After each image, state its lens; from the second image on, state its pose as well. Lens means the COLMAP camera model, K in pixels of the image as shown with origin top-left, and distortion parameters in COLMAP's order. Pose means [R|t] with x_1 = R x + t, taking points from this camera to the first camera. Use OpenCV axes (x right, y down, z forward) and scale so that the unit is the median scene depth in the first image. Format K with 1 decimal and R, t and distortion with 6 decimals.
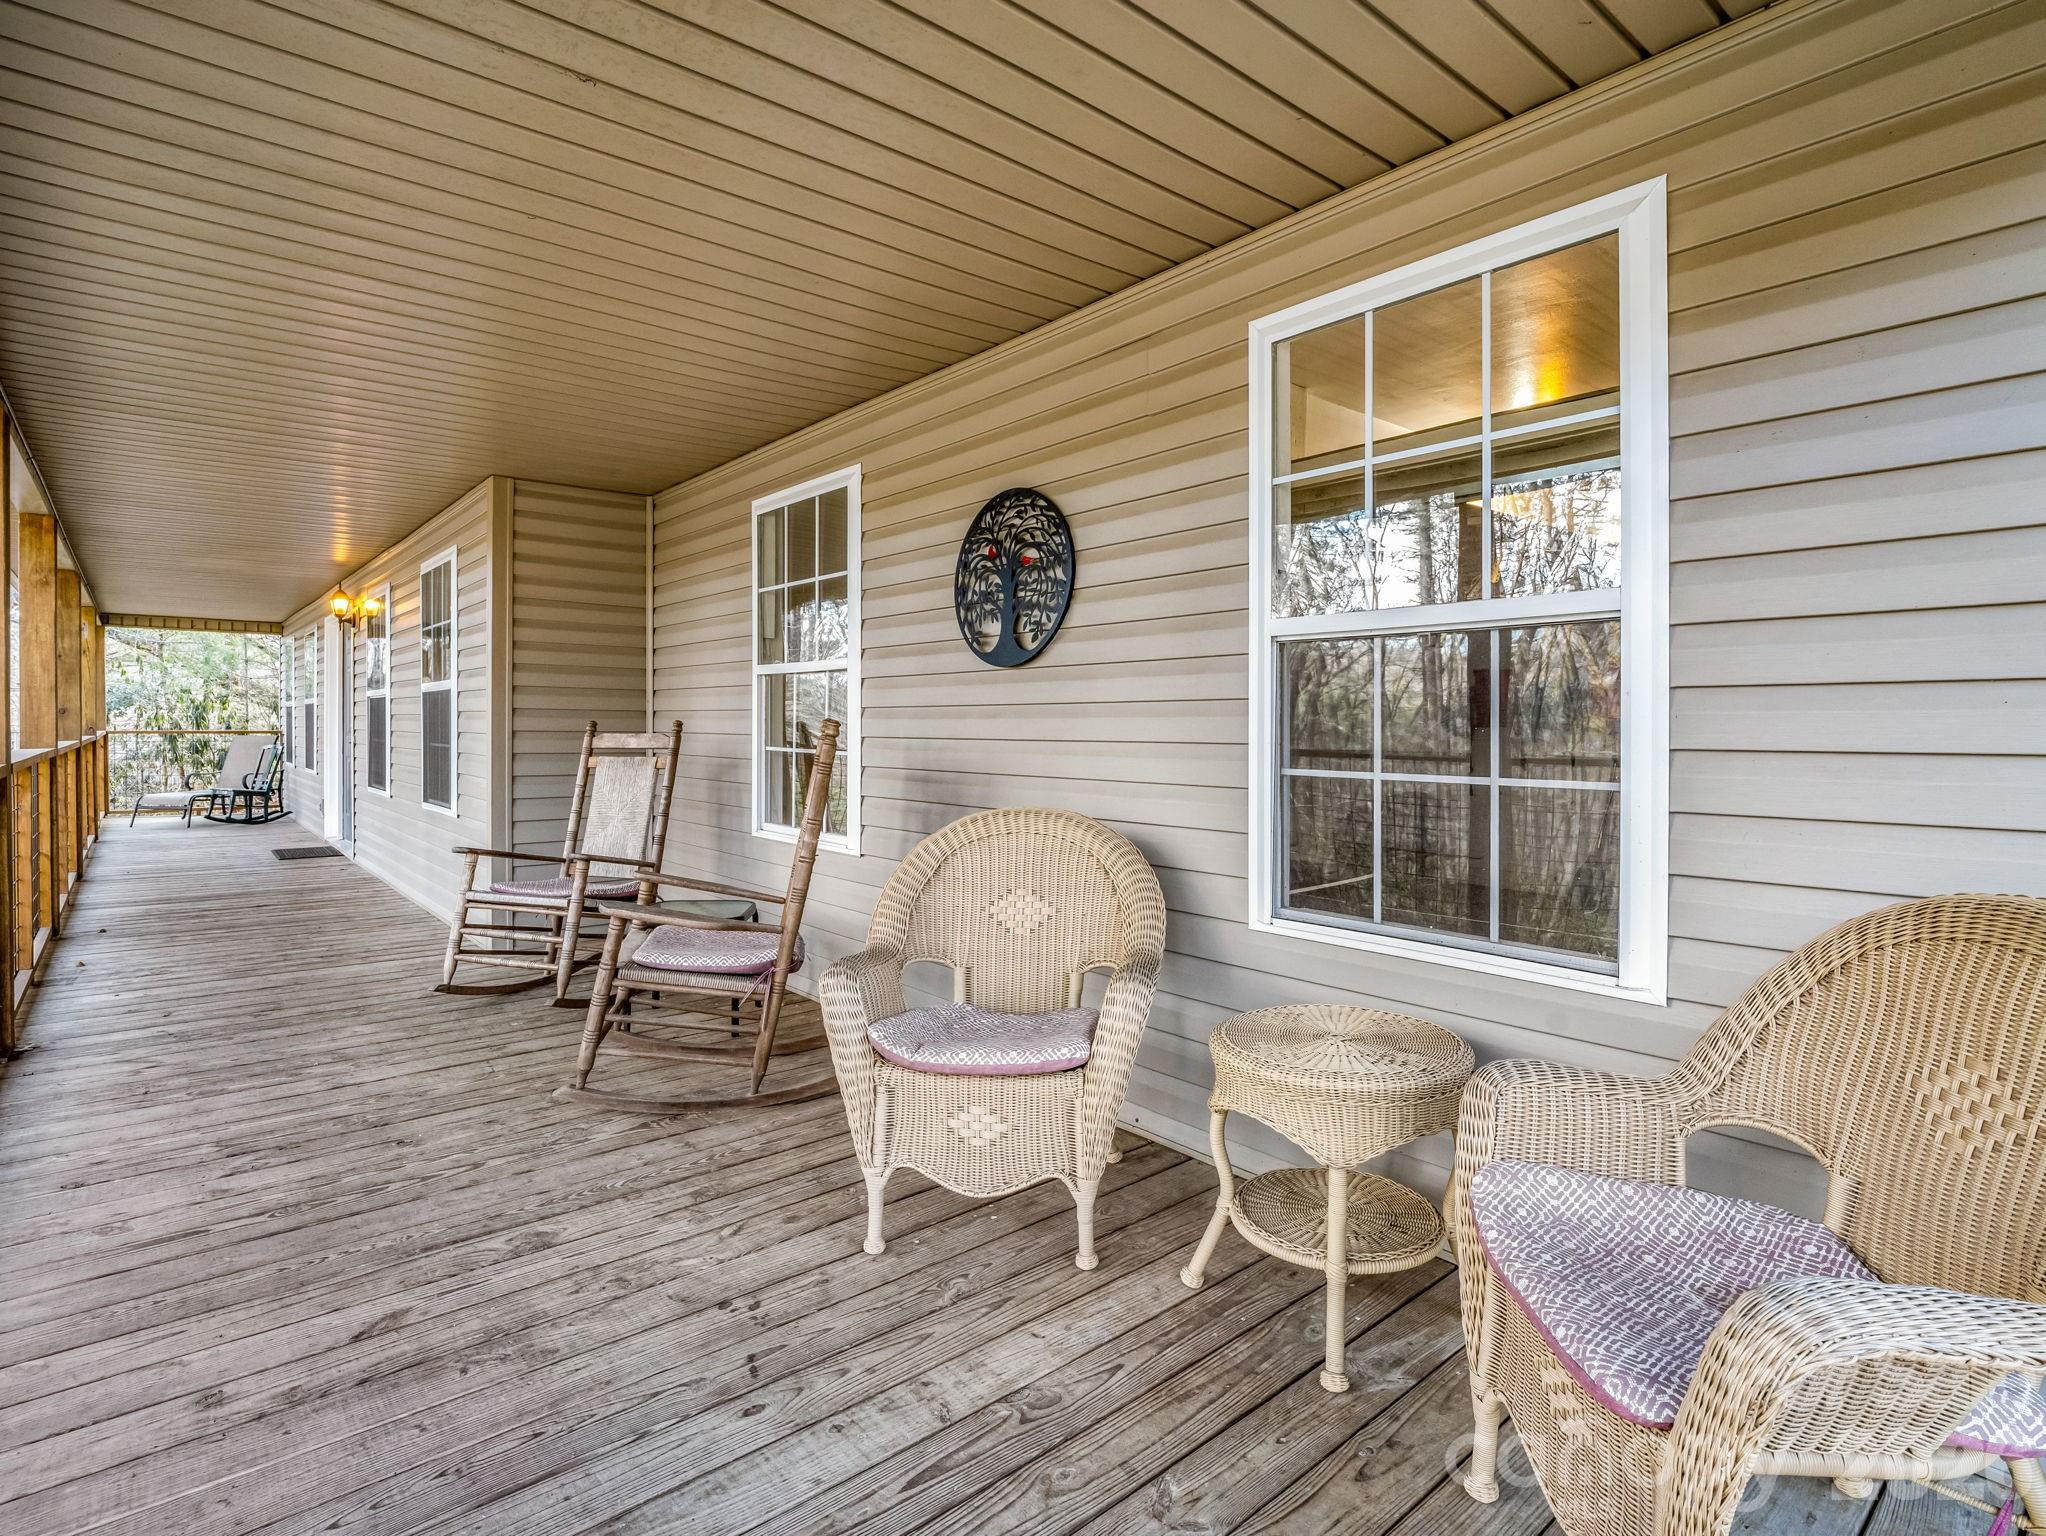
lens RADIAL K [[1025.3, 0, 1022.5], [0, 1025.3, 746.1], [0, 0, 1]] dist [-0.014056, -0.000483]
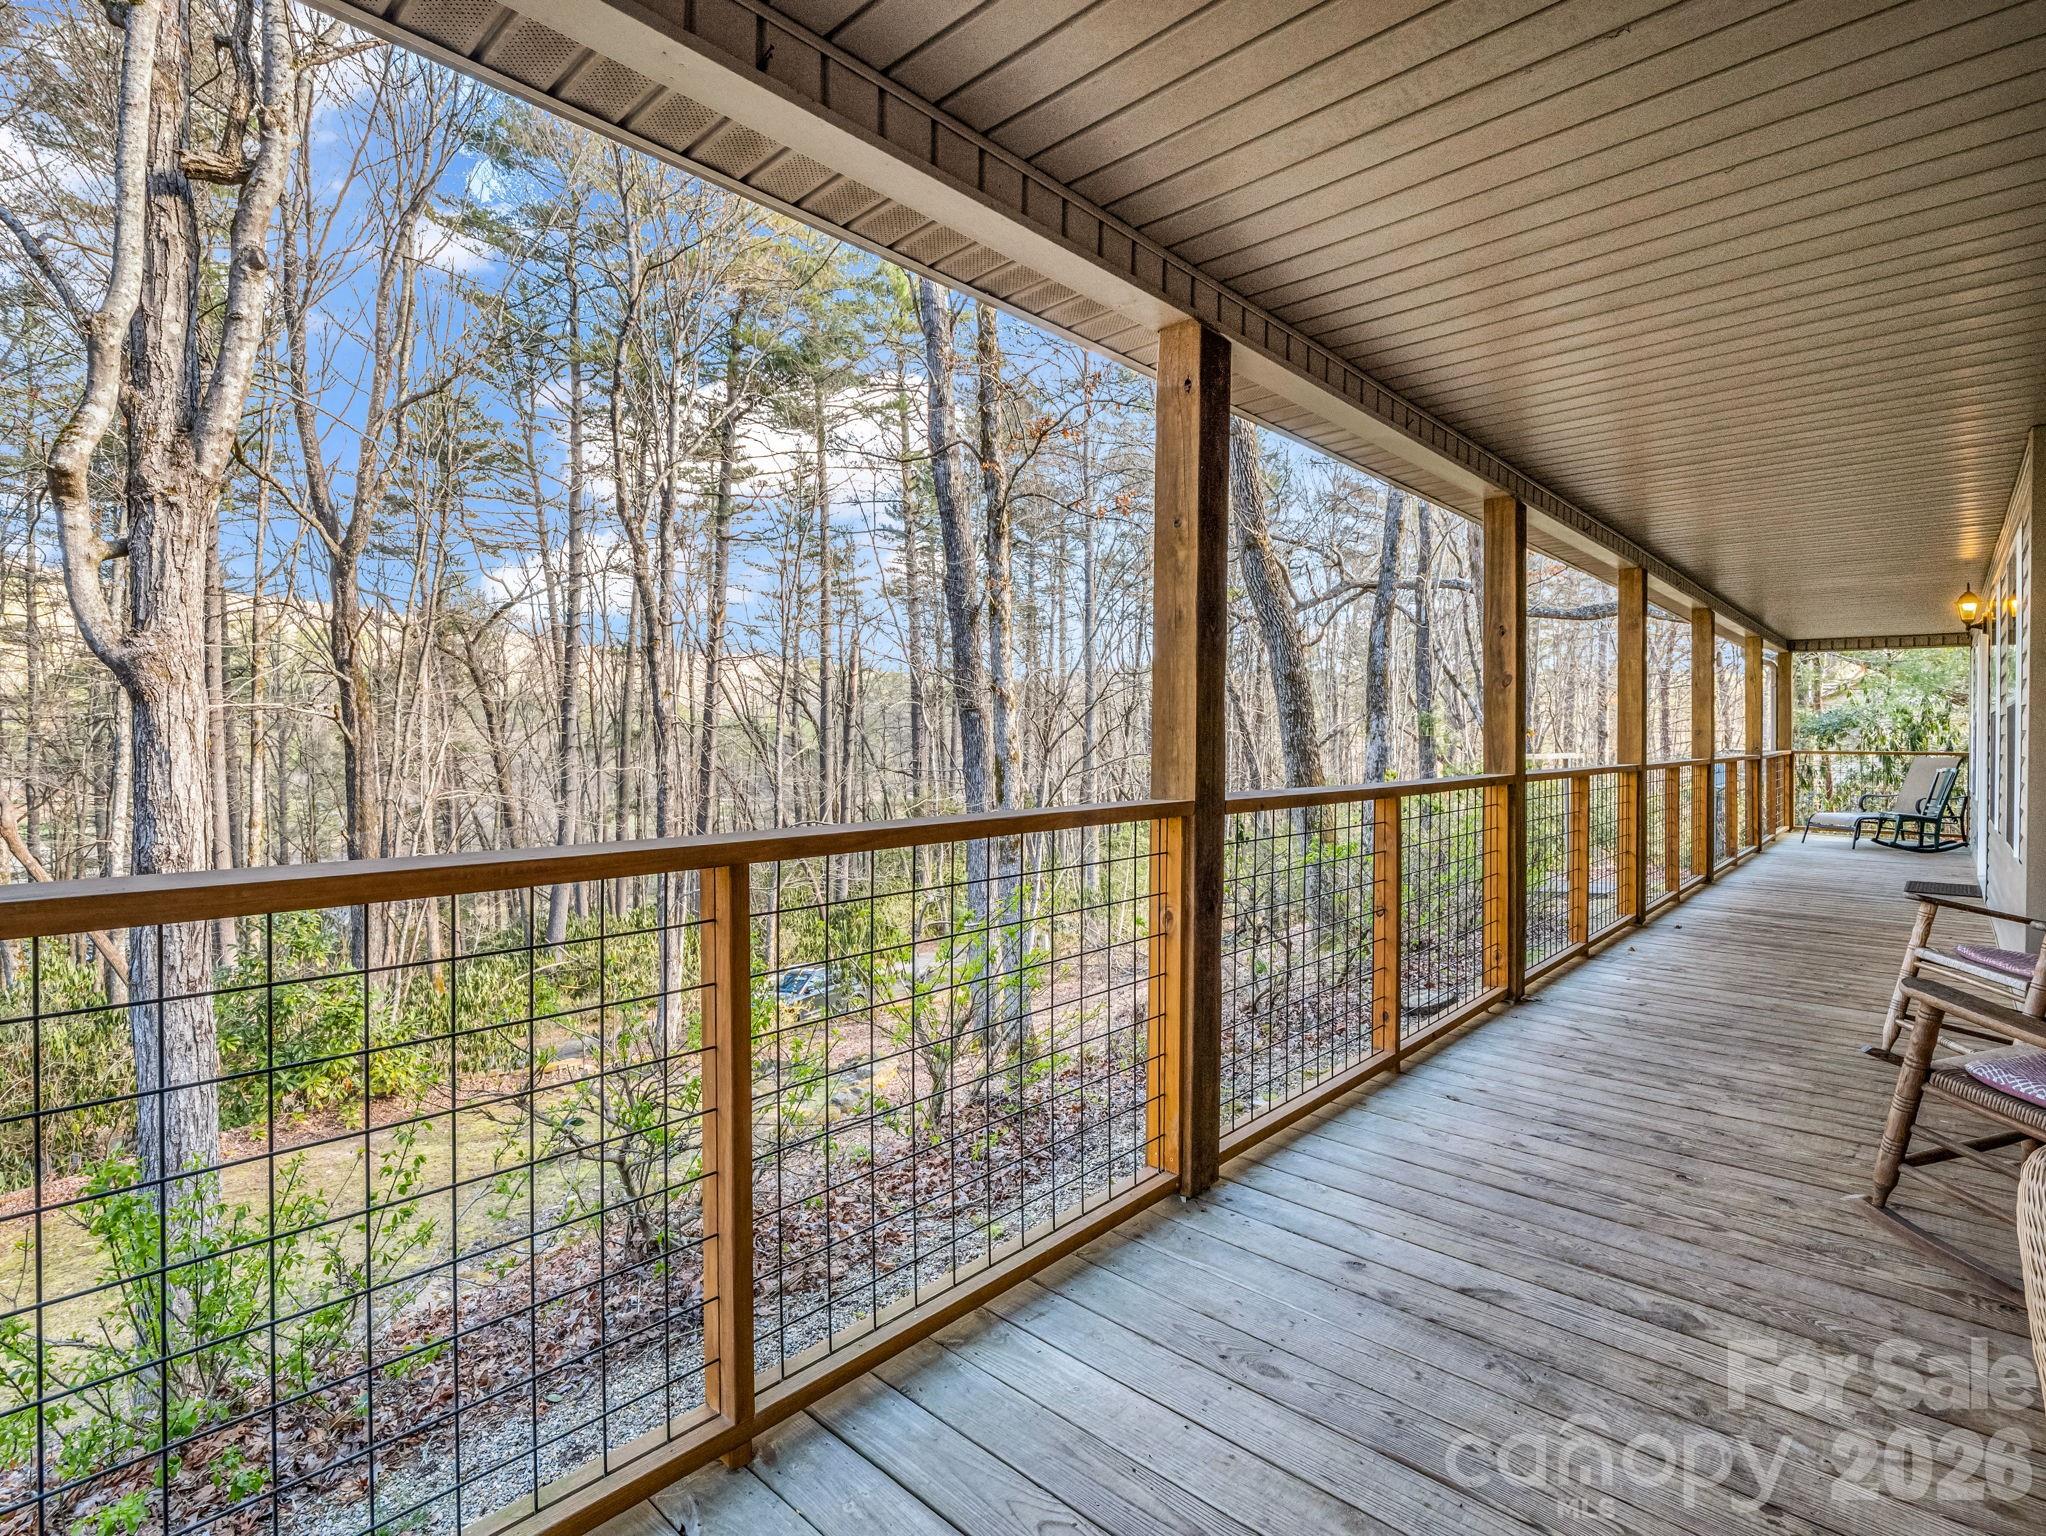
lens RADIAL K [[1028.9, 0, 1023.0], [0, 1028.9, 768.0], [0, 0, 1]] dist [0.000712, 0.000008]
pose [[0.147378, 0.024968, -0.988765, 0.256034], [-0.024006, 0.999477, 0.021661, -0.006429], [0.988789, 0.020544, 0.147900, 0.221165]]
